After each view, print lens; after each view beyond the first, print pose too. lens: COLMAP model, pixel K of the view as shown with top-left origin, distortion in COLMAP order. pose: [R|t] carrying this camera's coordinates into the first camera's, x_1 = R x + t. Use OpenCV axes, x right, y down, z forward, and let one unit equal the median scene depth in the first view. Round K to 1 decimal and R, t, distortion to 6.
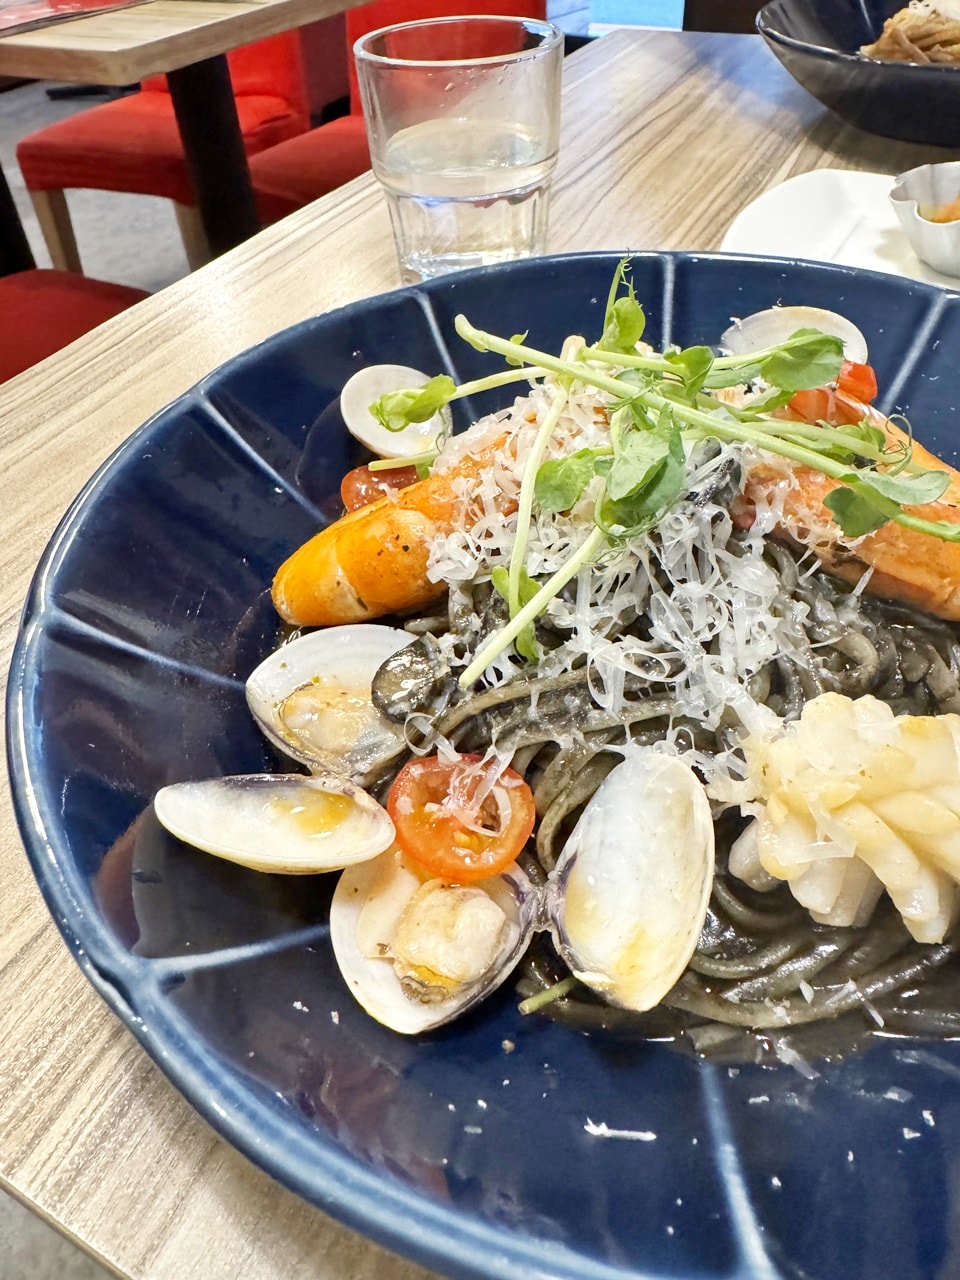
lens RADIAL K [[912.4, 0, 480.3], [0, 912.4, 547.4], [0, 0, 1]] dist [-0.000263, 0.001309]
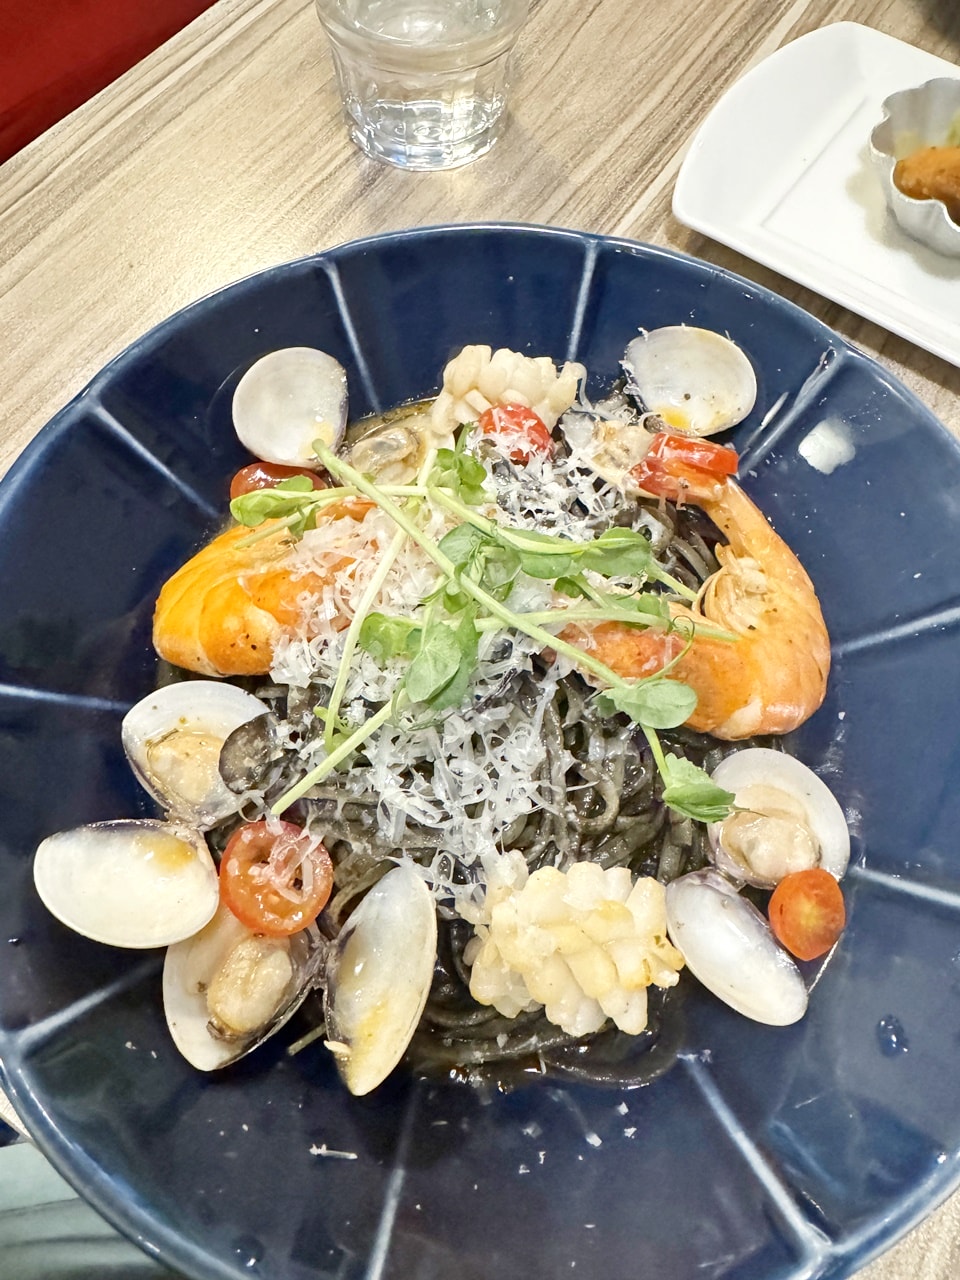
lens RADIAL K [[912.4, 0, 480.3], [0, 912.4, 547.4], [0, 0, 1]] dist [-0.000263, 0.001309]
pose [[0.993501, 0.111781, 0.021482, 0.177451], [-0.111611, 0.919599, 0.376670, -0.629653], [0.022350, -0.376620, 0.926098, -0.018372]]
